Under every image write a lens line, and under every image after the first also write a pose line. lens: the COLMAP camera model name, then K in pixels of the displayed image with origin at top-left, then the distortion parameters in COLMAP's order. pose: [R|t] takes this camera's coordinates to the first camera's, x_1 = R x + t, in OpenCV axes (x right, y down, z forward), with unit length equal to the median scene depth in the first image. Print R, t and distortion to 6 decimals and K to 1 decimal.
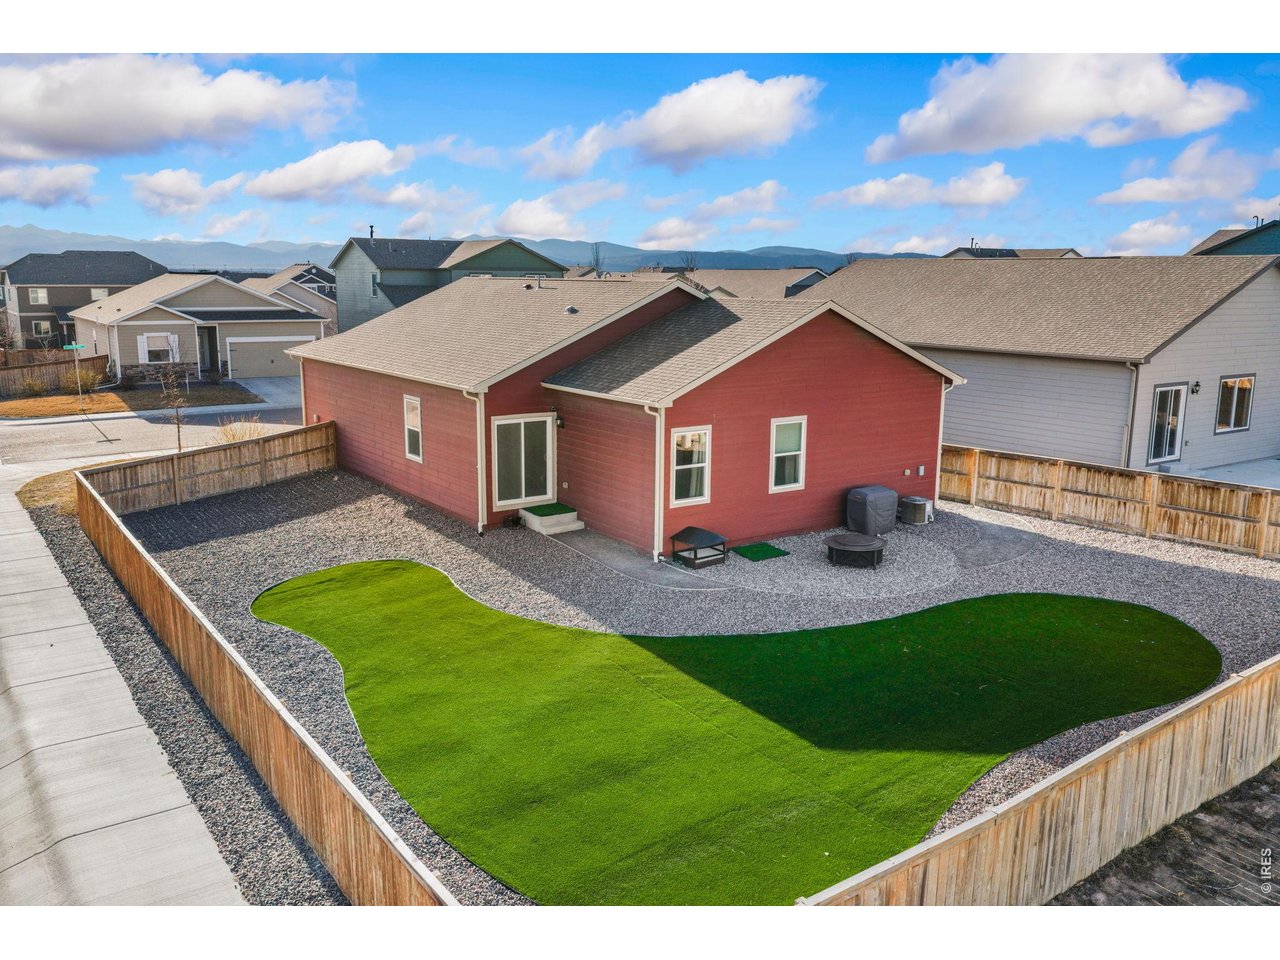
lens RADIAL K [[1067.8, 0, 640.0], [0, 1067.8, 480.0], [0, 0, 1]] dist [0.010144, -0.003419]
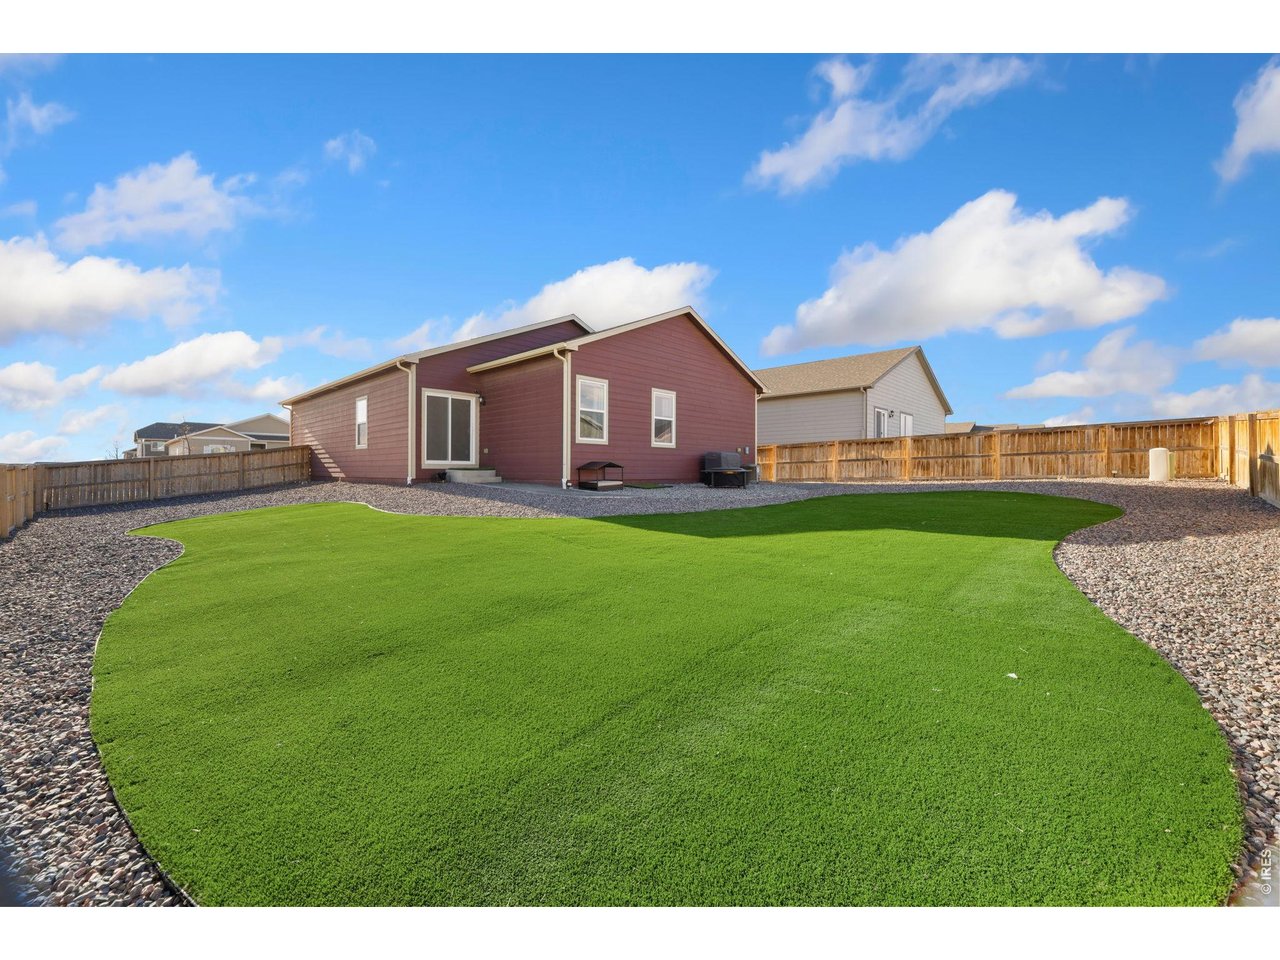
lens RADIAL K [[510.6, 0, 644.8], [0, 510.6, 470.7], [0, 0, 1]] dist [-0.000220, -0.000117]
pose [[0.977969, -0.005824, 0.208670, -0.013821], [0.045931, 0.981117, -0.187881, 0.150836], [-0.203636, 0.193326, 0.959770, 0.408370]]
